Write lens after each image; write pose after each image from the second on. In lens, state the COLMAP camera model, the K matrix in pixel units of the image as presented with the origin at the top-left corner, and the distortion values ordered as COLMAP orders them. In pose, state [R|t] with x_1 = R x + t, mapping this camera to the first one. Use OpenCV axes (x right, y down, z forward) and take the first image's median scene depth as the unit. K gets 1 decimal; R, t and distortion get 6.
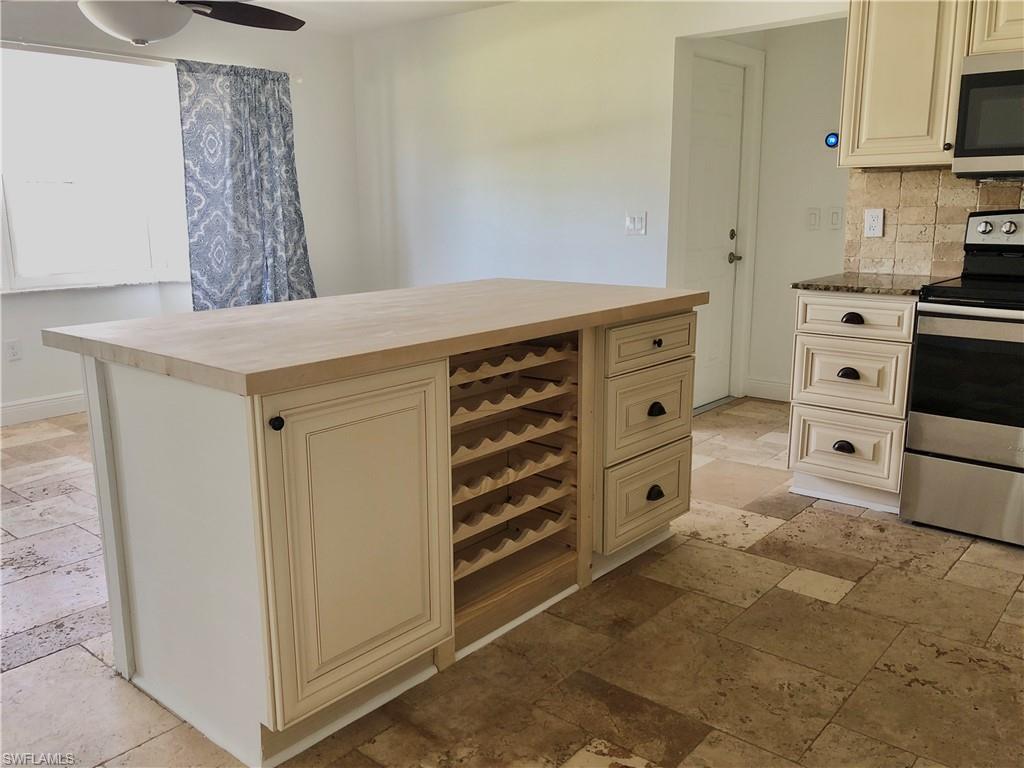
lens RADIAL K [[844.6, 0, 512.0], [0, 844.6, 384.0], [0, 0, 1]] dist [-0.008266, 0.005885]
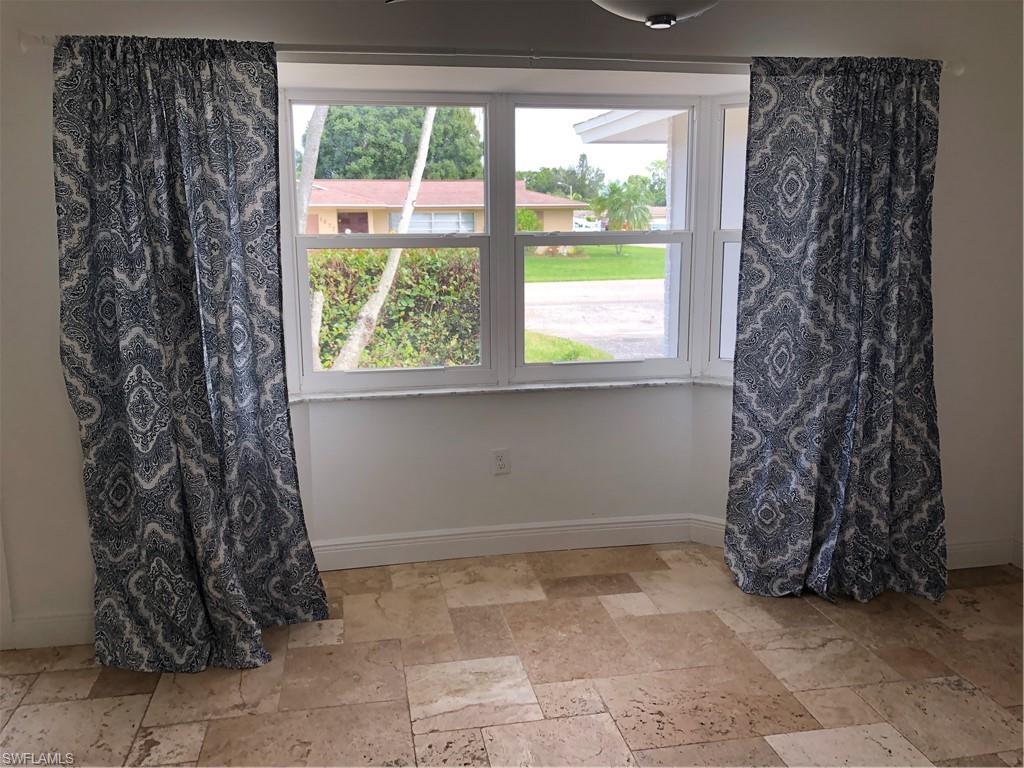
lens RADIAL K [[837.0, 0, 506.1], [0, 837.0, 366.2], [0, 0, 1]] dist [0.008771, 0.013182]
pose [[0.778174, 0.107158, -0.618840, -0.119433], [-0.128779, 0.991625, 0.009772, -0.128897], [0.614704, 0.072089, 0.785457, 0.382654]]
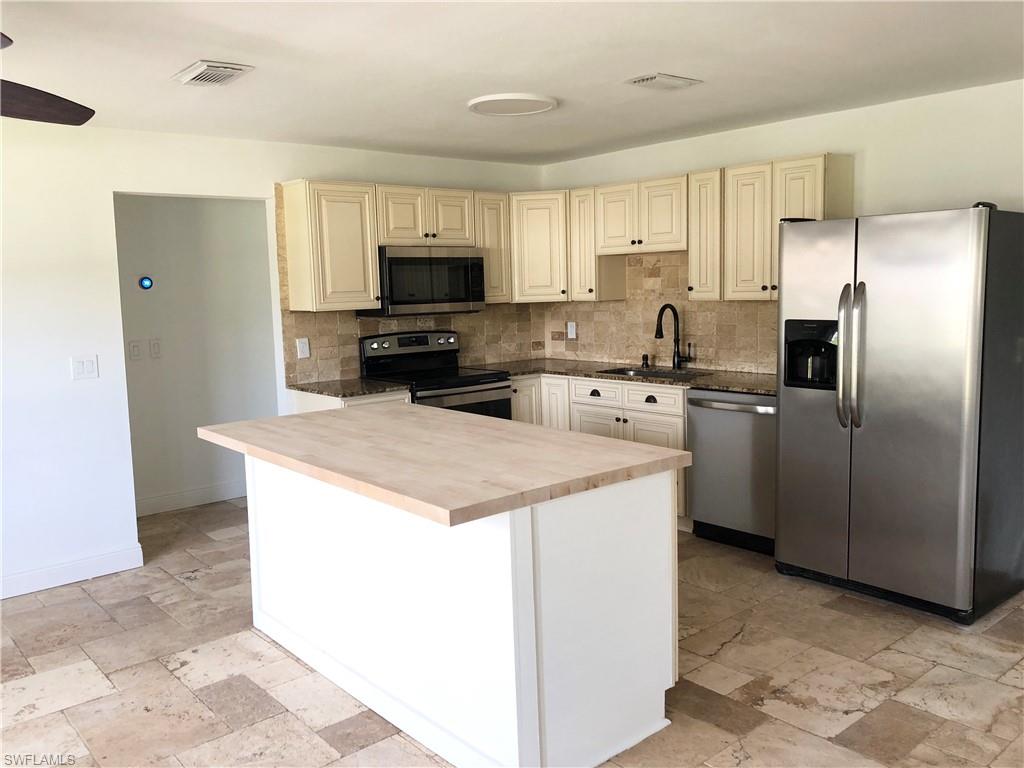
lens RADIAL K [[844.6, 0, 512.0], [0, 844.6, 384.0], [0, 0, 1]] dist [-0.008266, 0.005885]
pose [[0.138431, -0.108714, 0.984387, -0.691416], [0.232342, 0.969782, 0.074428, -0.120781], [-0.962733, 0.218411, 0.159506, 0.352680]]
